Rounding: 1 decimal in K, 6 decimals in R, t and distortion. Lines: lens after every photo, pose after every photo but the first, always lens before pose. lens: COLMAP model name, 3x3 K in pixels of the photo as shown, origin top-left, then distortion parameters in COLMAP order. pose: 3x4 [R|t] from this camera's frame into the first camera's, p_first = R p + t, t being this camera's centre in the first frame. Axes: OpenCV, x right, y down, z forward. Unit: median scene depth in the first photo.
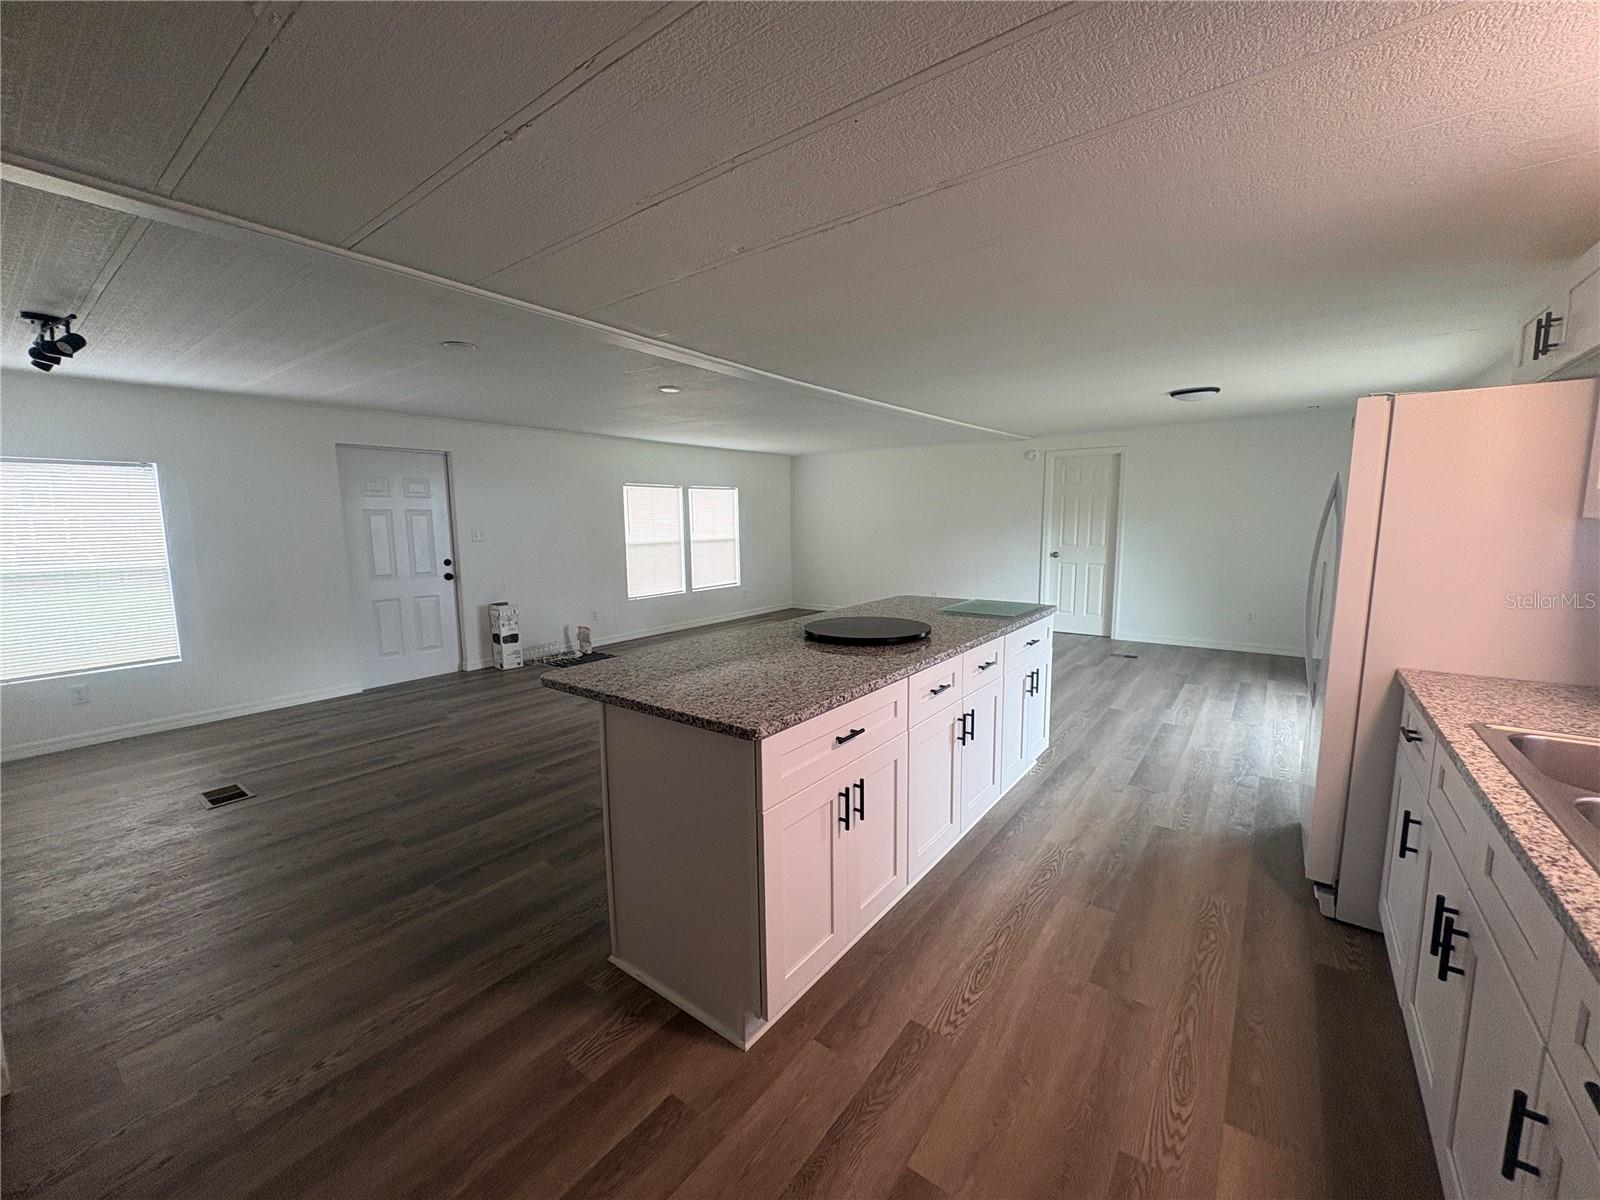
lens RADIAL K [[637.0, 0, 799.5], [0, 637.0, 601.5], [0, 0, 1]] dist [0.001248, 0.000092]
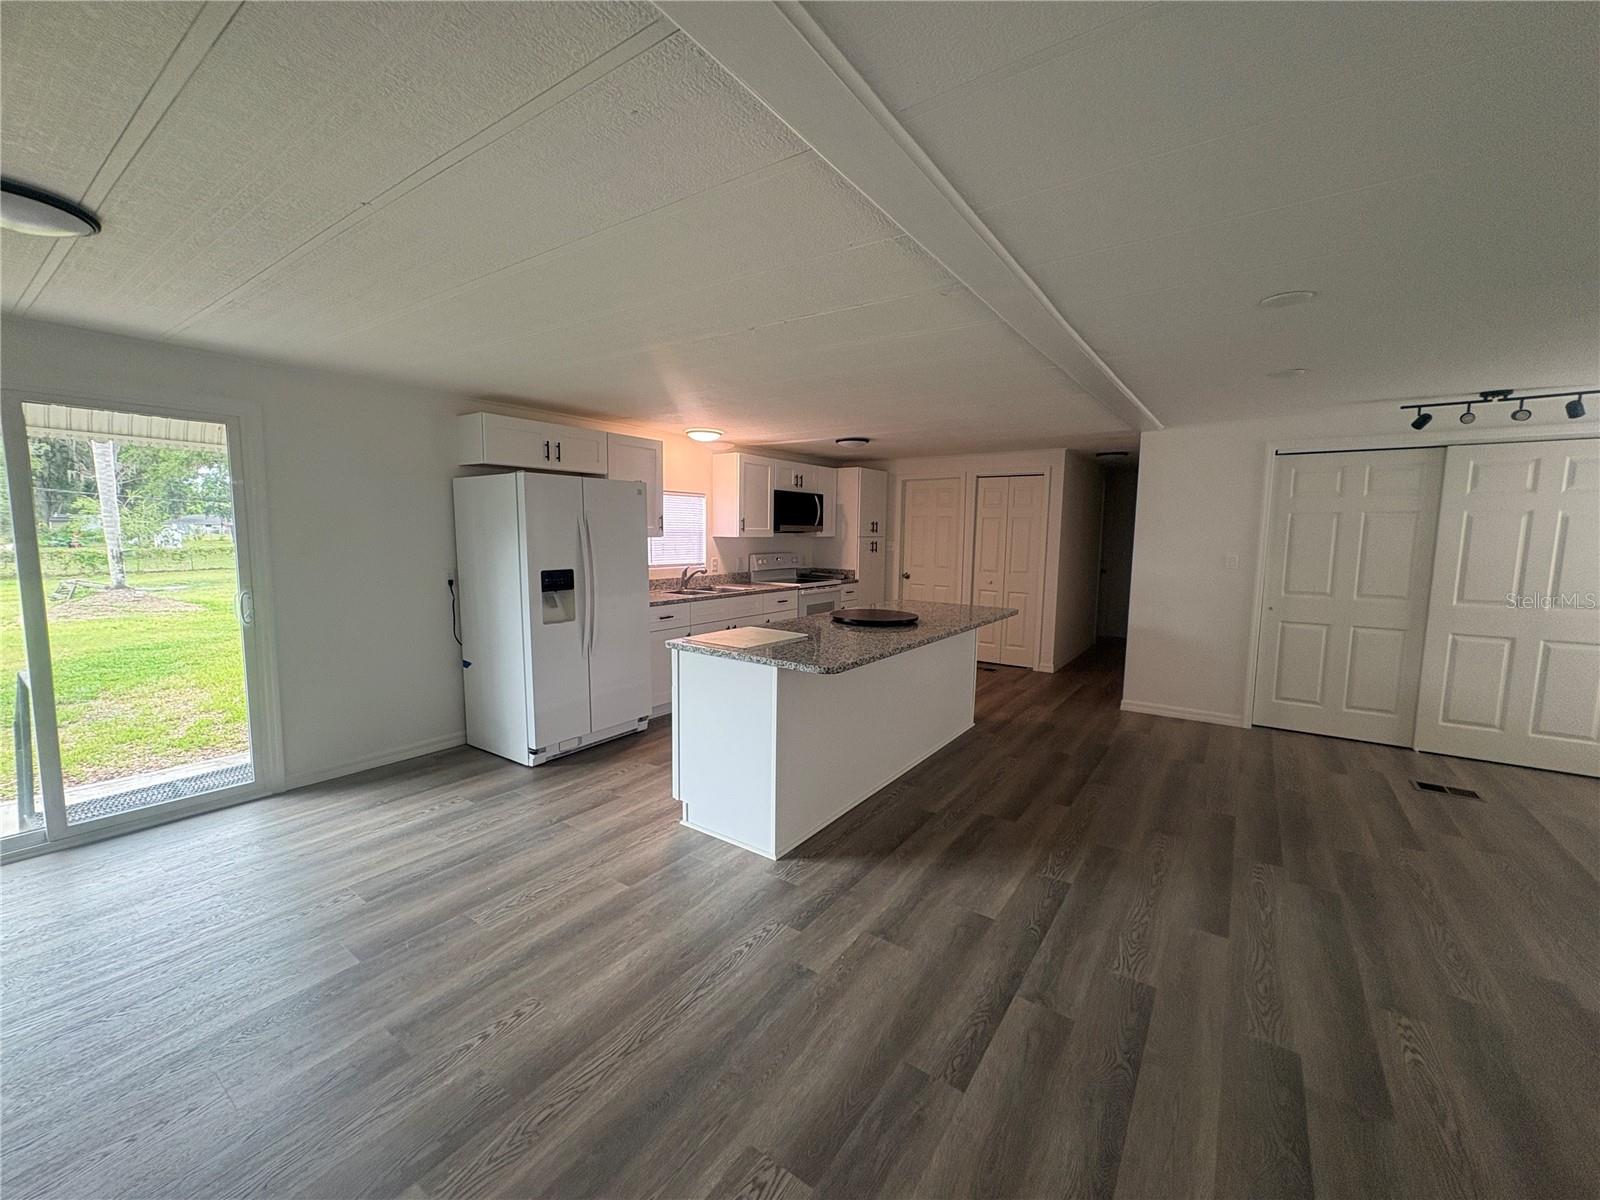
lens RADIAL K [[637.0, 0, 799.5], [0, 637.0, 601.5], [0, 0, 1]] dist [0.001248, 0.000092]
pose [[-0.999434, 0.001700, -0.033612, 0.252460], [-0.006446, 0.970567, 0.240745, -0.264706], [0.033032, 0.240825, -0.970006, 1.877473]]
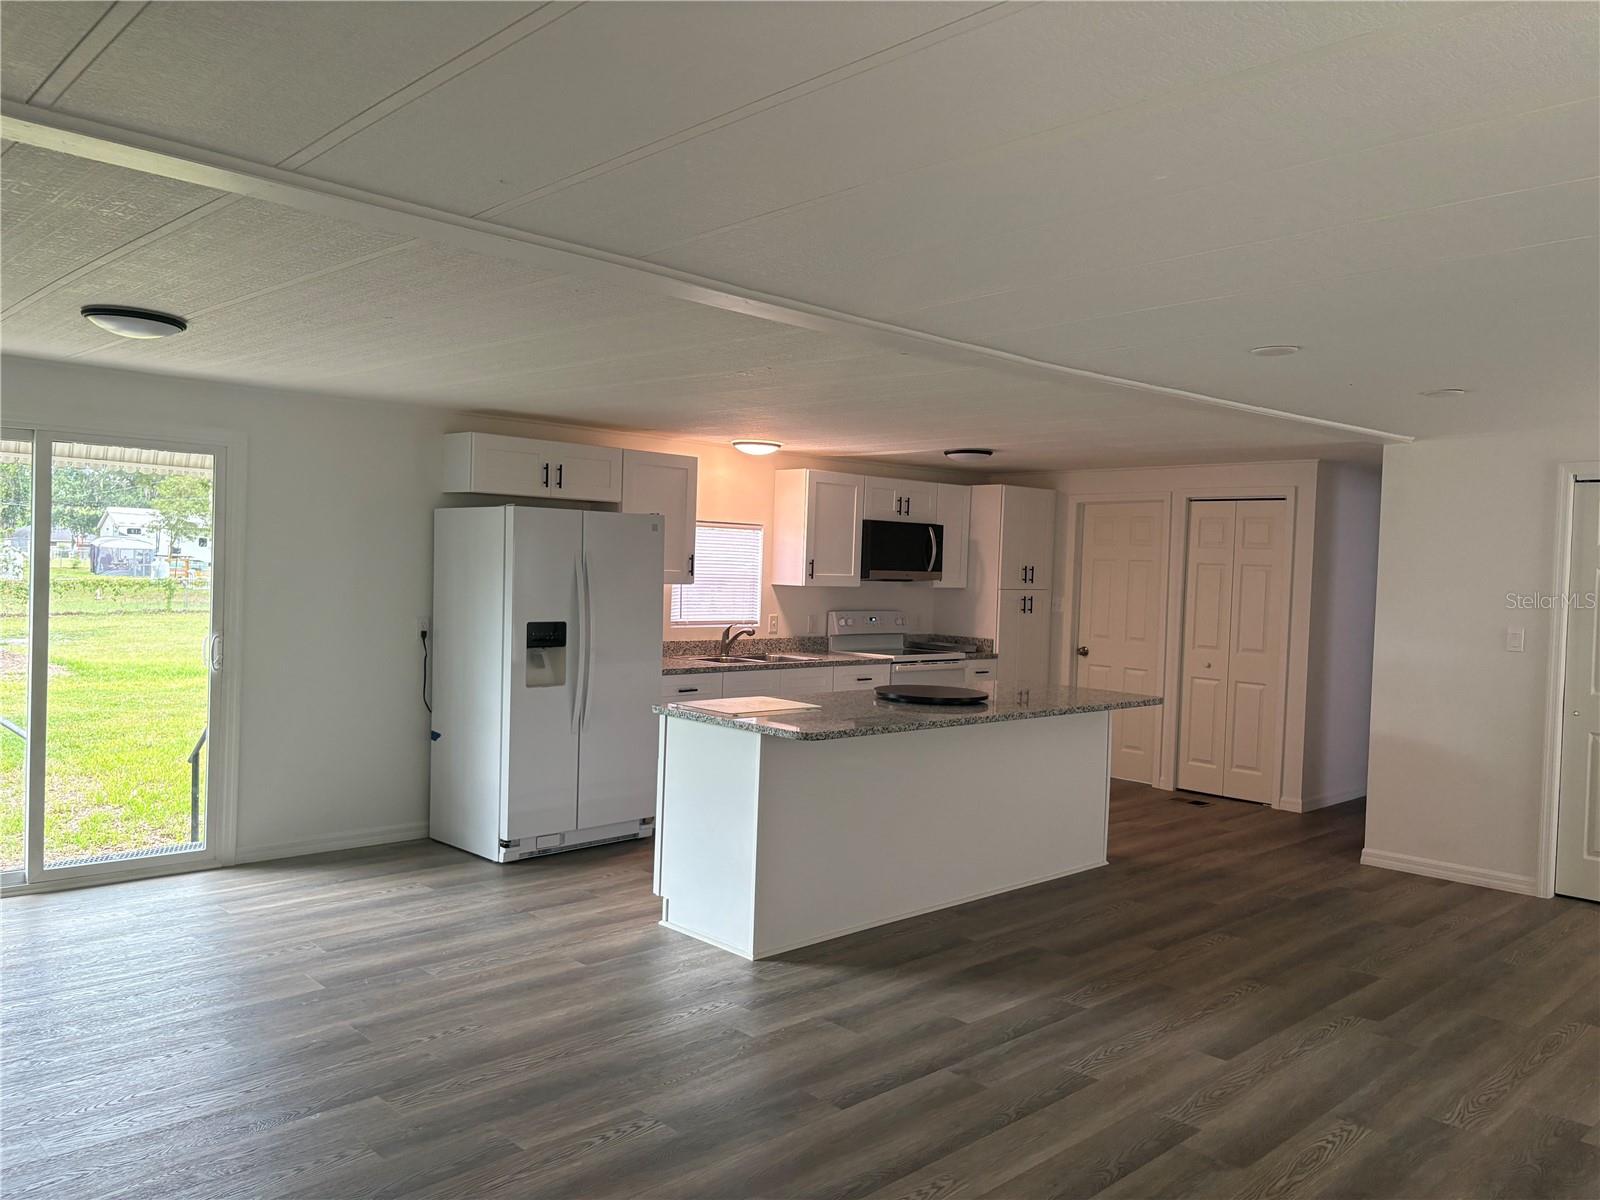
lens RADIAL K [[1213.0, 0, 808.8], [0, 1213.0, 595.0], [0, 0, 1]] dist [0.031641, -0.009516]
pose [[-0.987930, -0.025008, 0.152868, -0.002645], [-0.001185, 0.988073, 0.153981, -0.355978], [-0.154896, 0.151942, -0.976177, 2.415196]]
